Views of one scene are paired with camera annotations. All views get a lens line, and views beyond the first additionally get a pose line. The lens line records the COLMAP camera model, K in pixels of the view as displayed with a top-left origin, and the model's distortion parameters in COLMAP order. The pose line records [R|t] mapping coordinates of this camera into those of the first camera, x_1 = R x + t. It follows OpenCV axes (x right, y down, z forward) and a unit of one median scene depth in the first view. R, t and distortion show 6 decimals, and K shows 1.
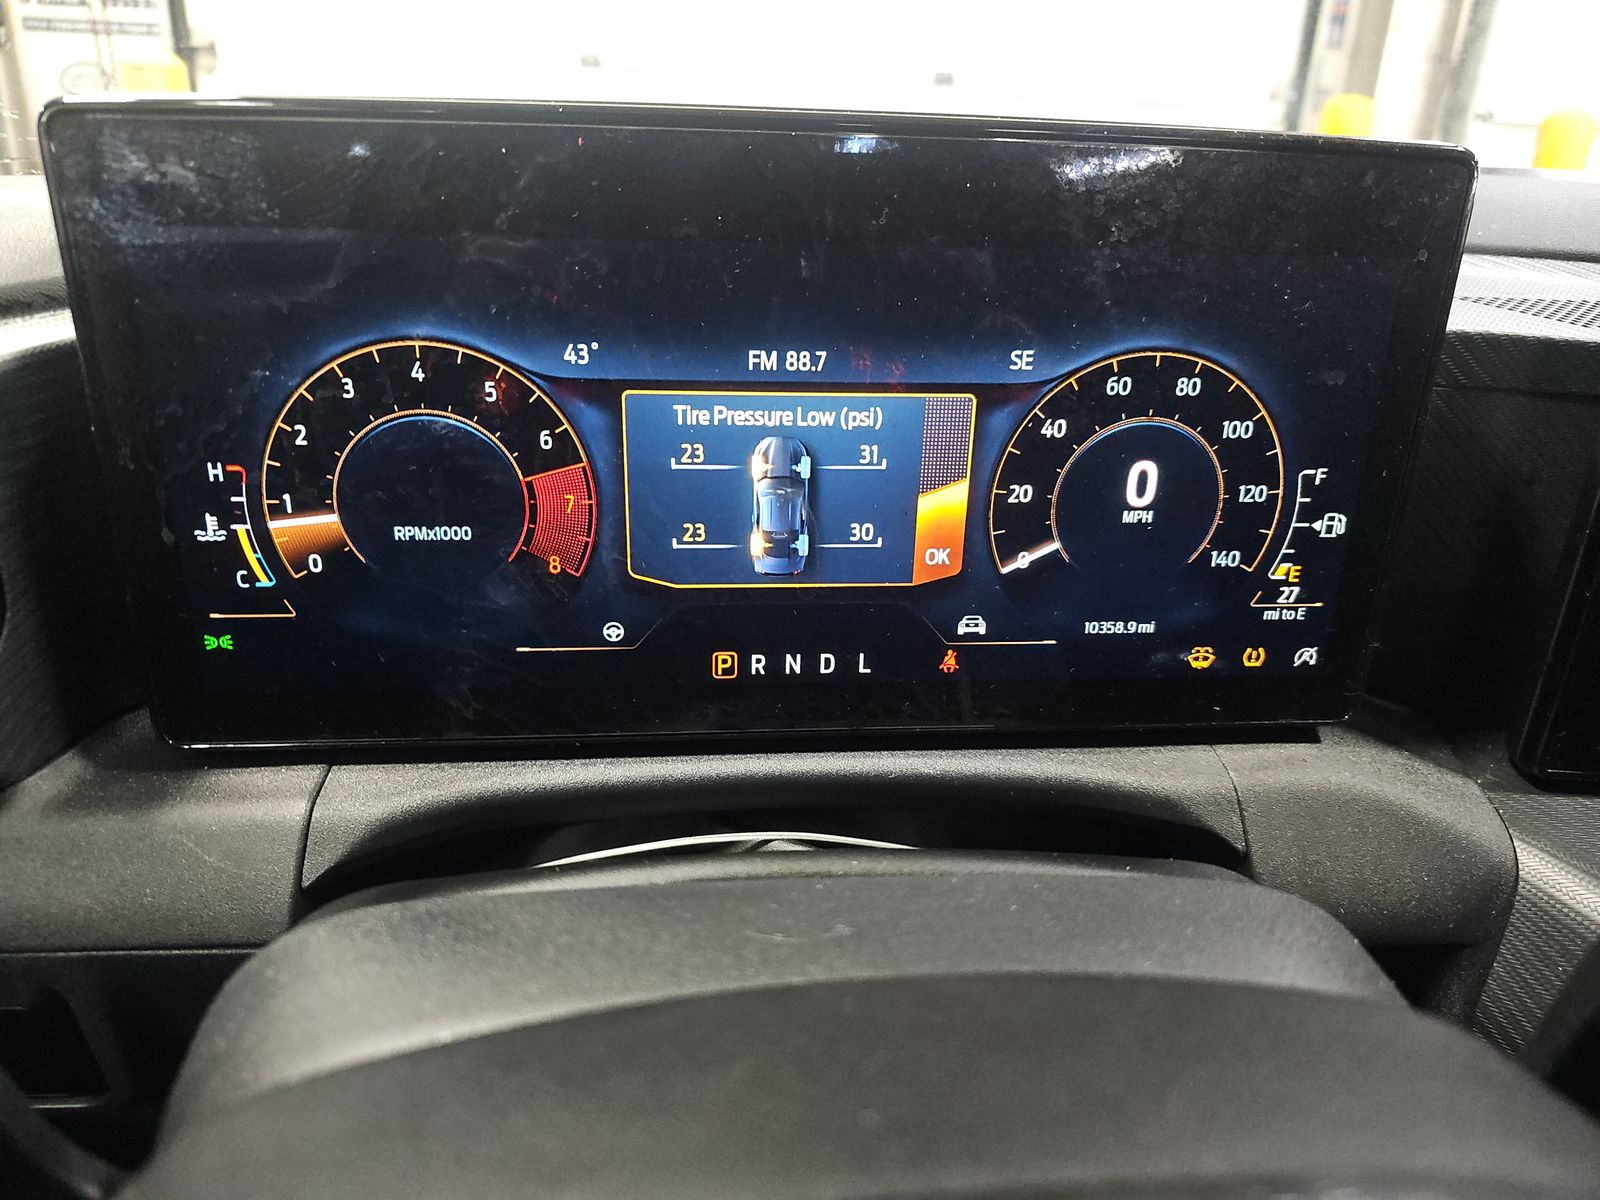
lens RADIAL K [[1091.8, 0, 808.4], [0, 1091.8, 640.8], [0, 0, 1]] dist [0.041613, -0.002472]
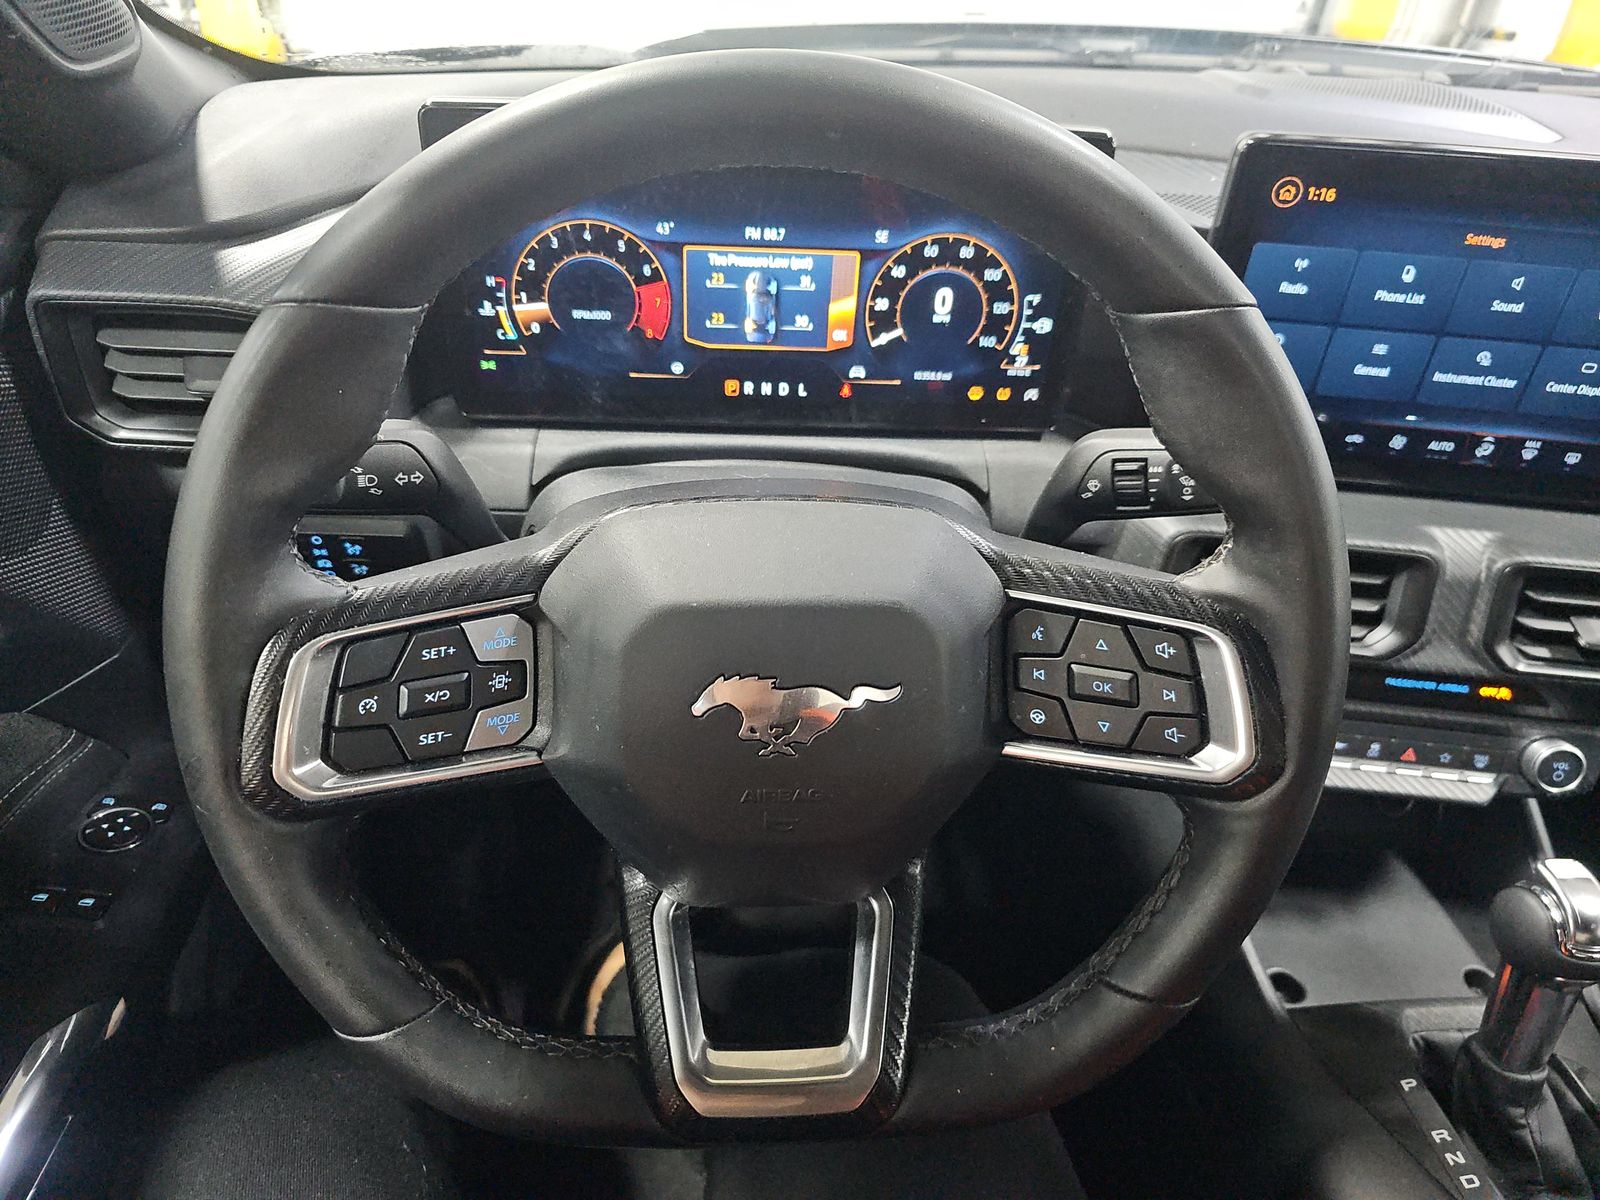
lens RADIAL K [[1091.8, 0, 808.4], [0, 1091.8, 640.8], [0, 0, 1]] dist [0.041613, -0.002472]
pose [[0.999143, 0.041095, -0.005019, 0.097806], [-0.038773, 0.971334, 0.234535, -0.002598], [0.014514, -0.234140, 0.972095, -1.108172]]
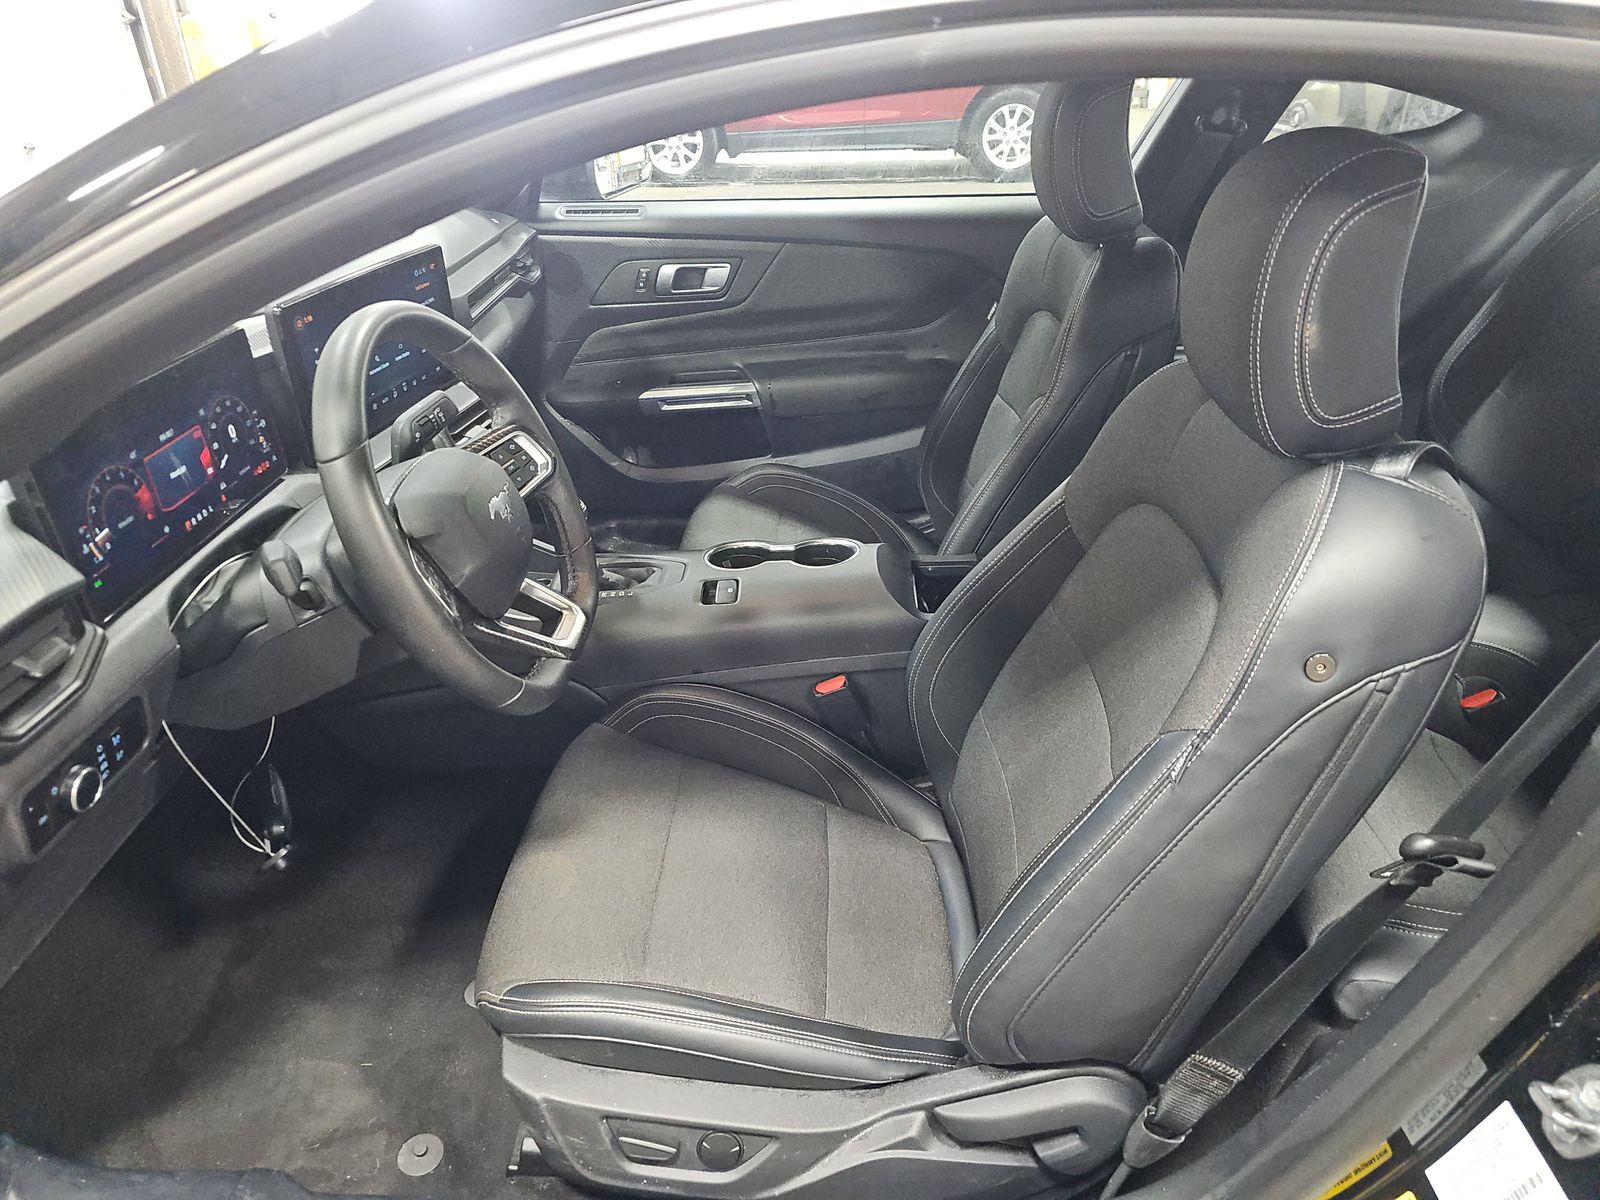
lens RADIAL K [[1091.8, 0, 808.4], [0, 1091.8, 640.8], [0, 0, 1]] dist [0.041613, -0.002472]
pose [[0.169530, -0.541574, 0.823382, -2.925840], [0.414945, 0.797036, 0.438811, -0.423148], [-0.893913, 0.267266, 0.359845, -1.968125]]
